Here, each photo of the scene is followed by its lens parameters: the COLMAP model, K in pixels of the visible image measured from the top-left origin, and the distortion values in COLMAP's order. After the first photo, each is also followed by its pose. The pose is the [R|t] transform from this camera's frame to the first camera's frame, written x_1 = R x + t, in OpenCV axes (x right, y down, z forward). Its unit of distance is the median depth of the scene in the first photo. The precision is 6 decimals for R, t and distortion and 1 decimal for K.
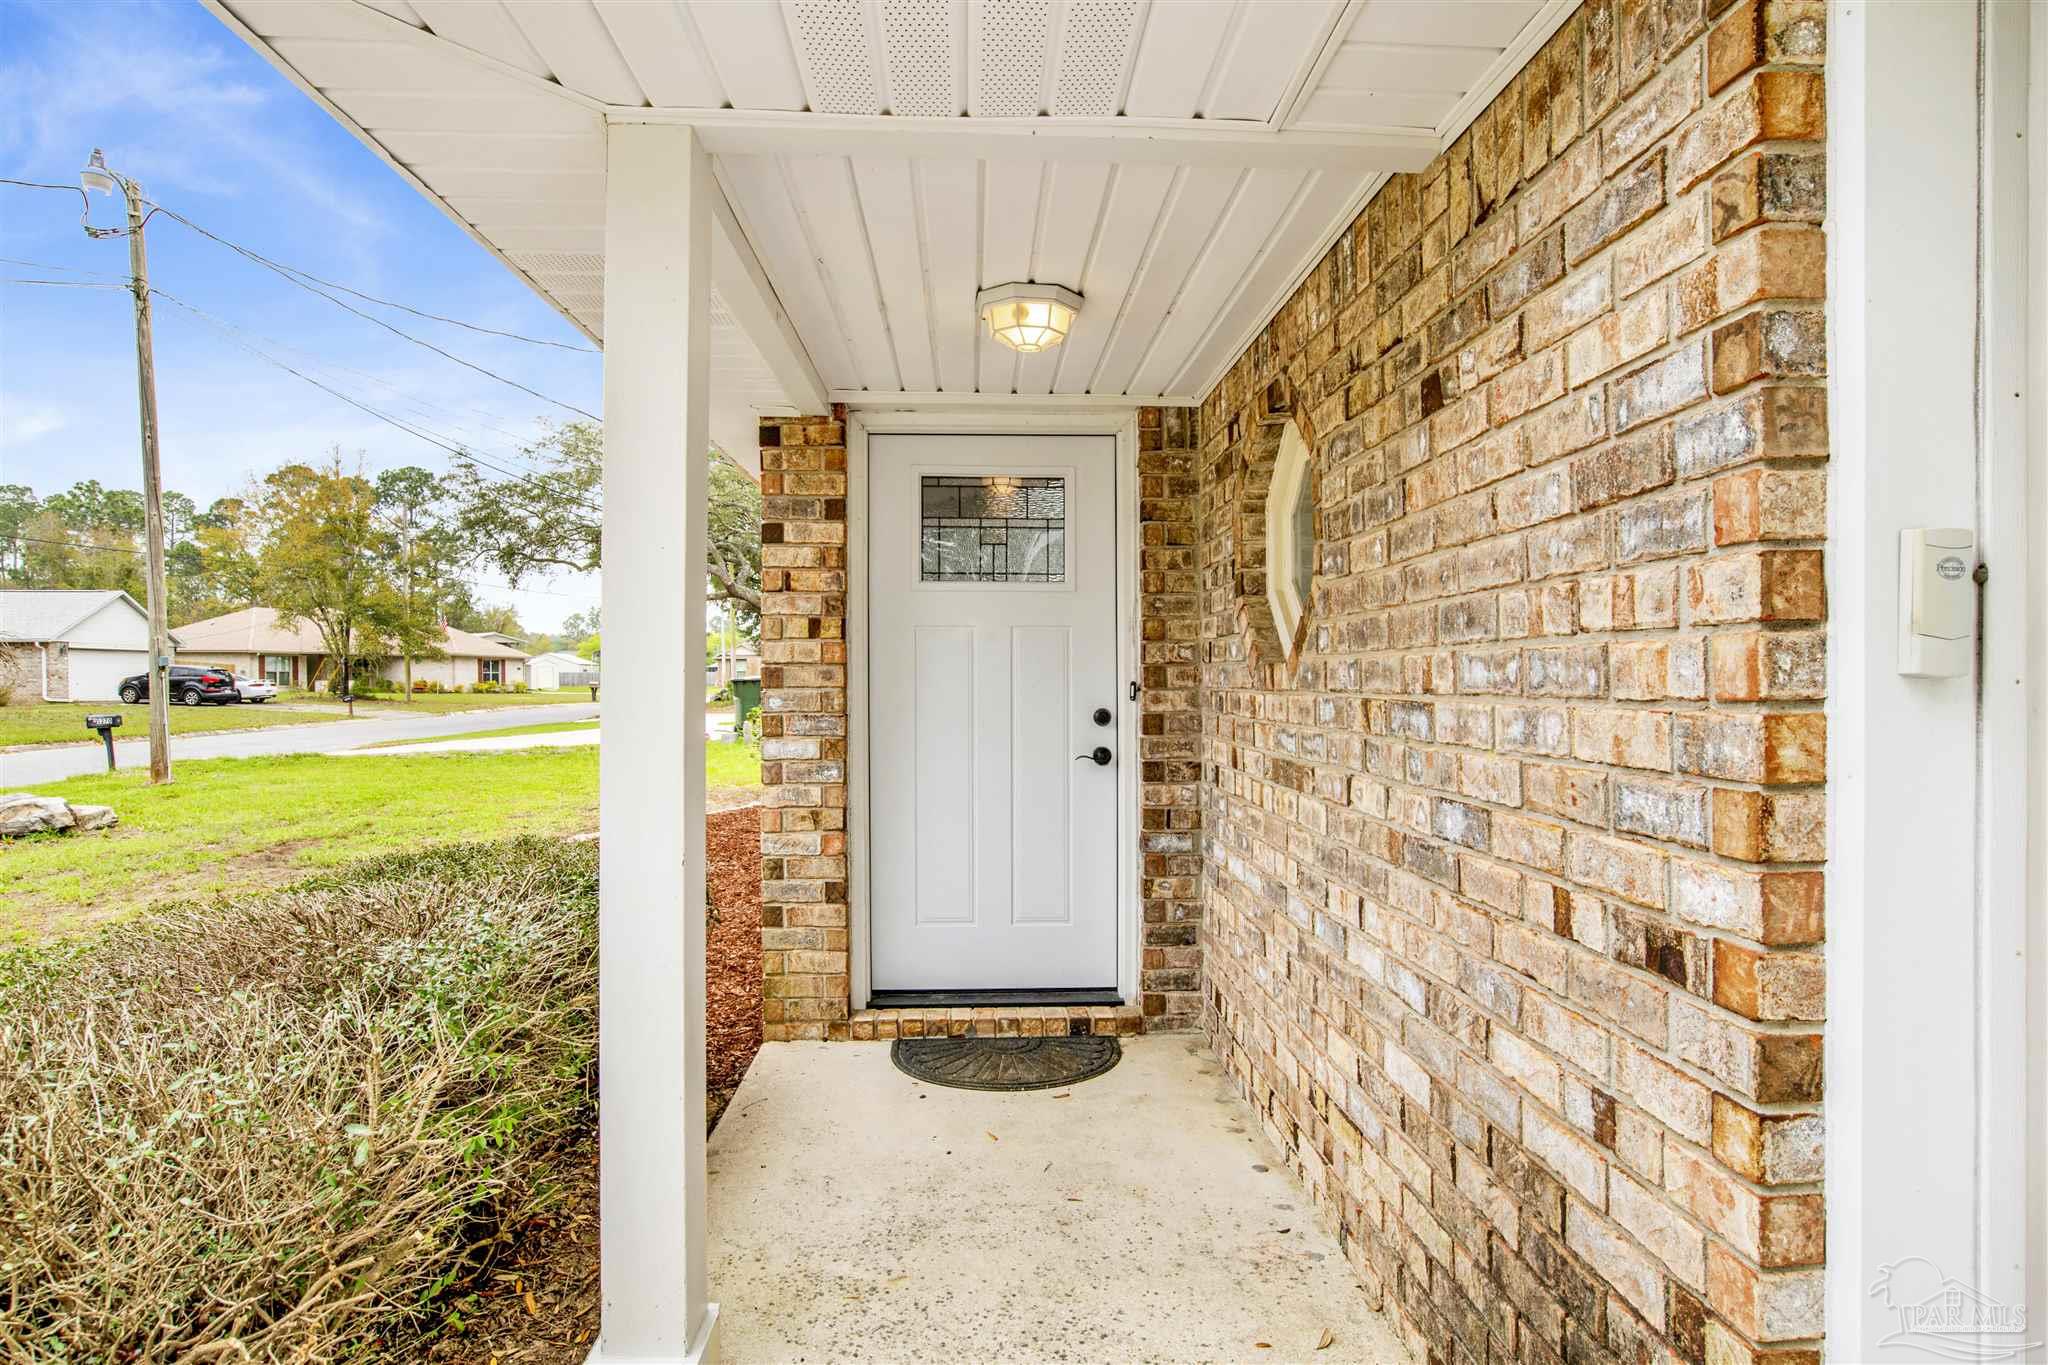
lens RADIAL K [[1073.7, 0, 1034.4], [0, 1073.7, 675.7], [0, 0, 1]] dist [-0.067747, 0.023696]
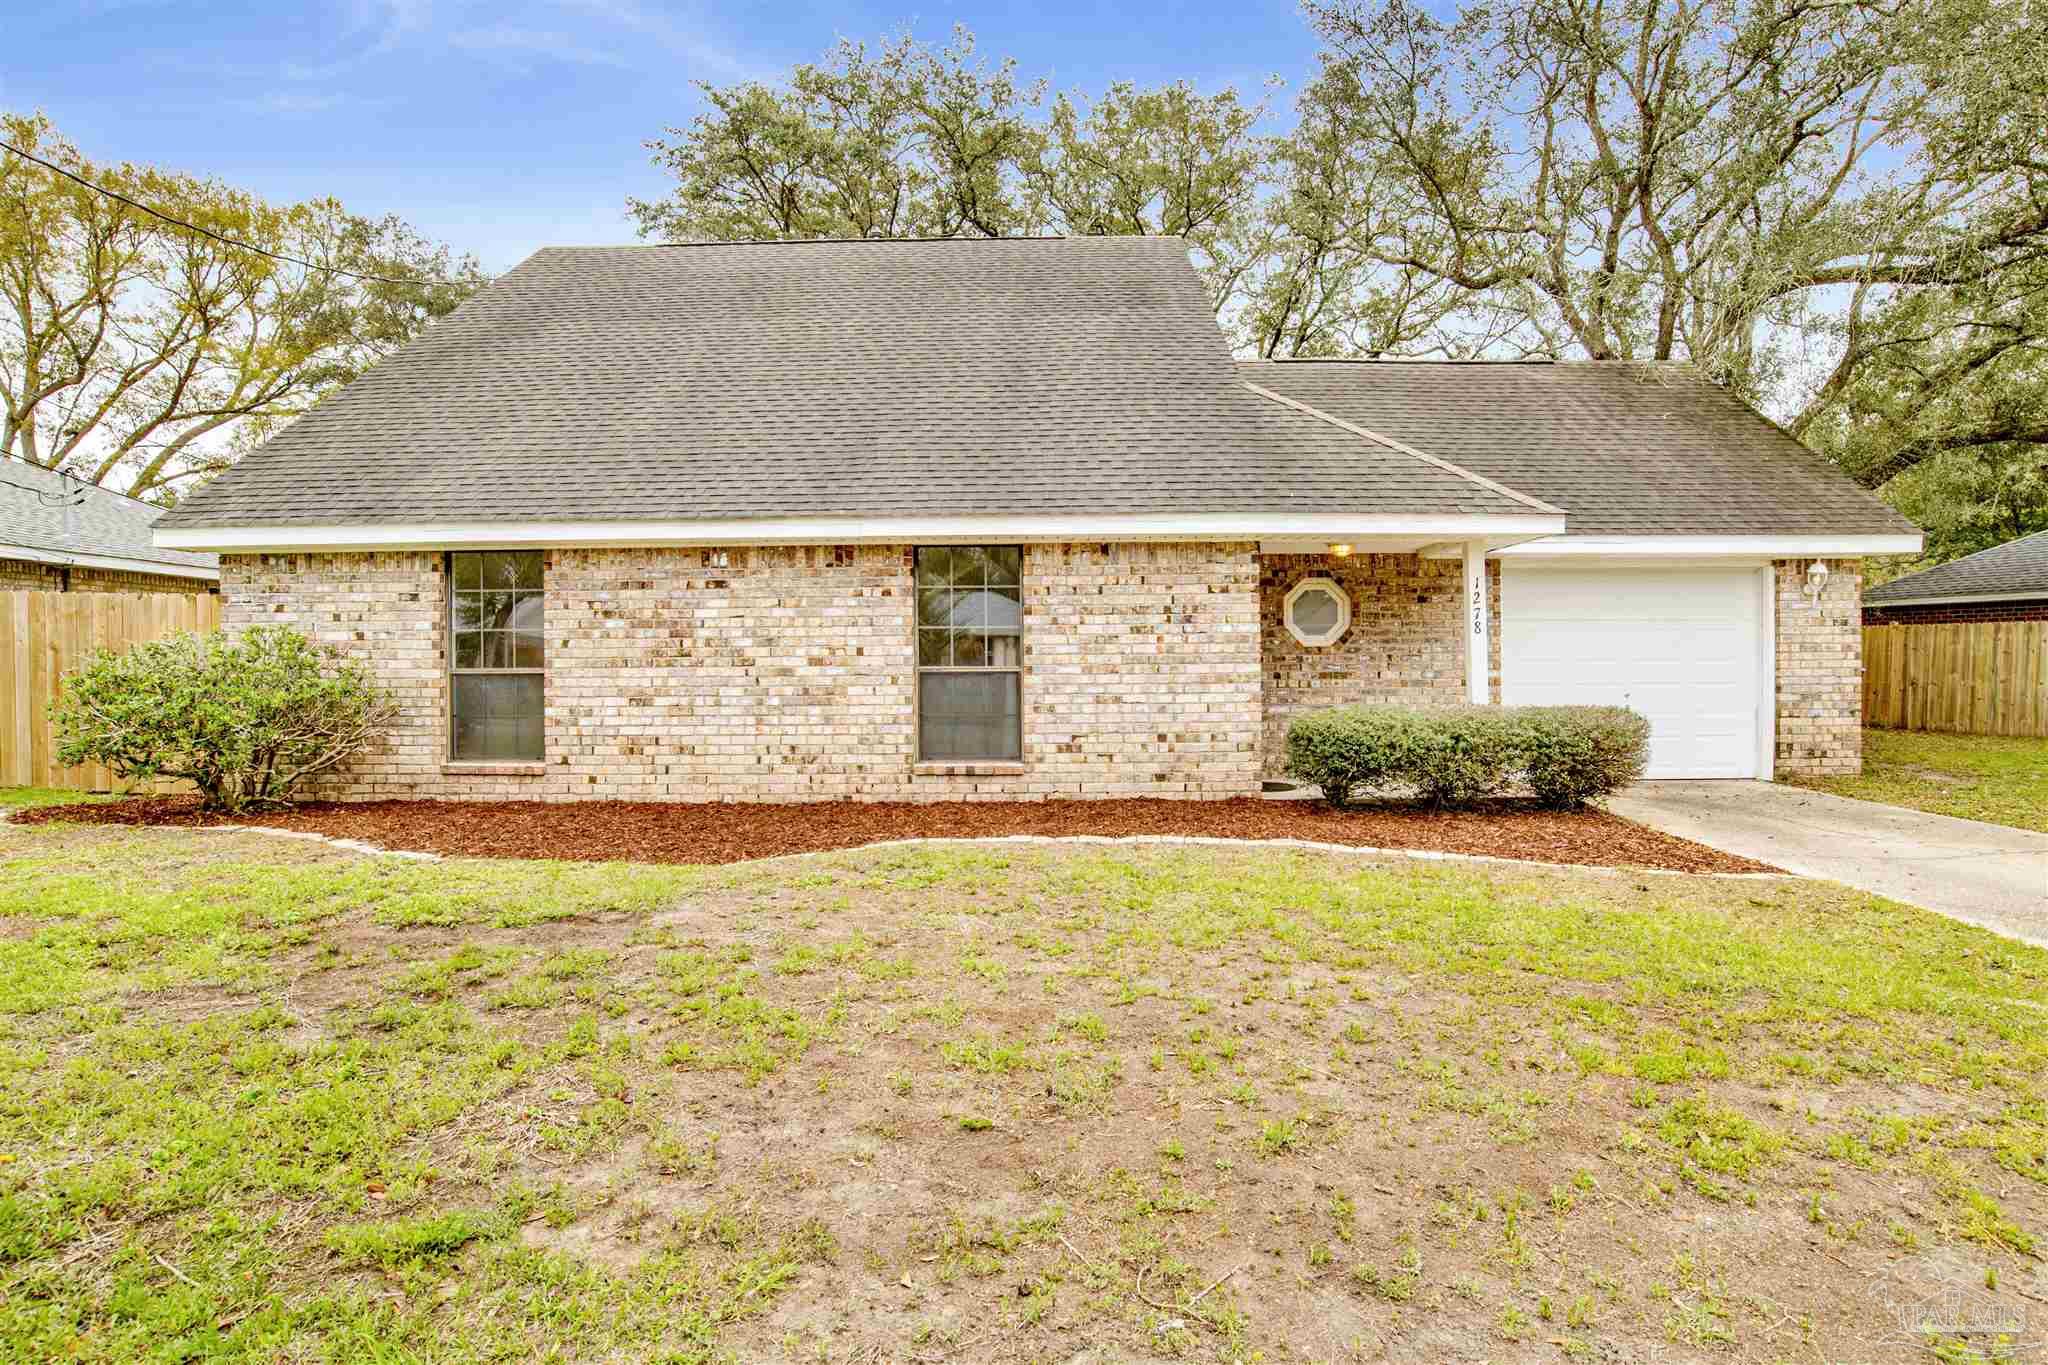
lens RADIAL K [[1073.7, 0, 1011.8], [0, 1073.7, 676.7], [0, 0, 1]] dist [-0.067747, 0.023696]
pose [[0.071555, -0.011532, 0.997370, -5.946732], [0.002683, 0.999932, 0.011369, 0.080564], [-0.997433, 0.001862, 0.071581, 3.042900]]
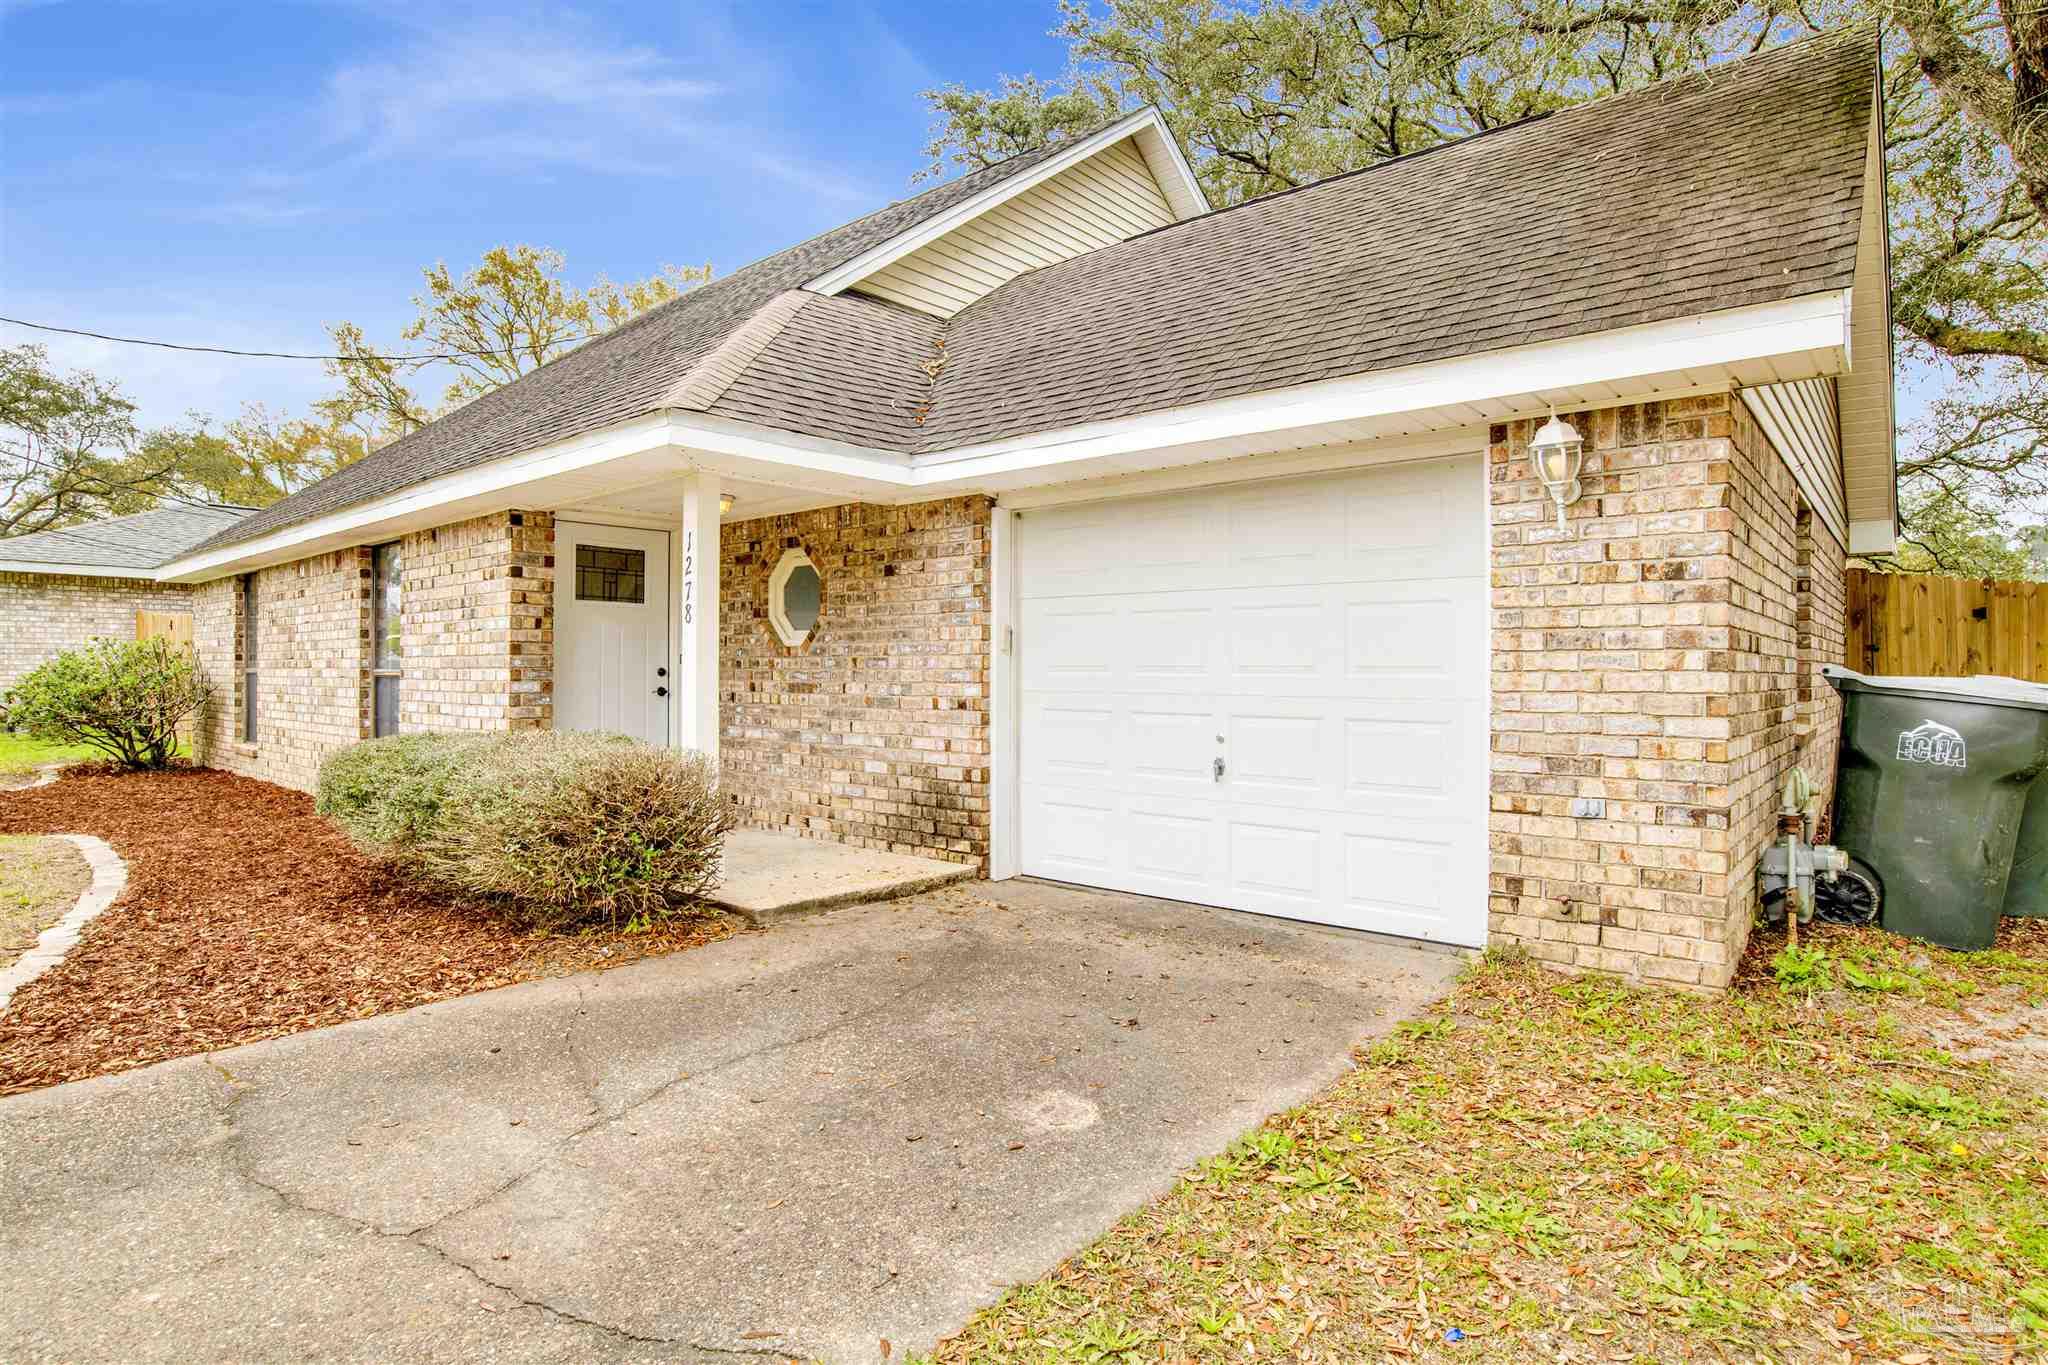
lens RADIAL K [[1073.7, 0, 1032.8], [0, 1073.7, 680.3], [0, 0, 1]] dist [-0.067747, 0.023696]
pose [[0.688545, -0.002218, 0.725190, -2.095344], [-0.006926, 0.999930, 0.009634, 0.069921], [-0.725160, -0.011656, 0.688481, -2.018138]]
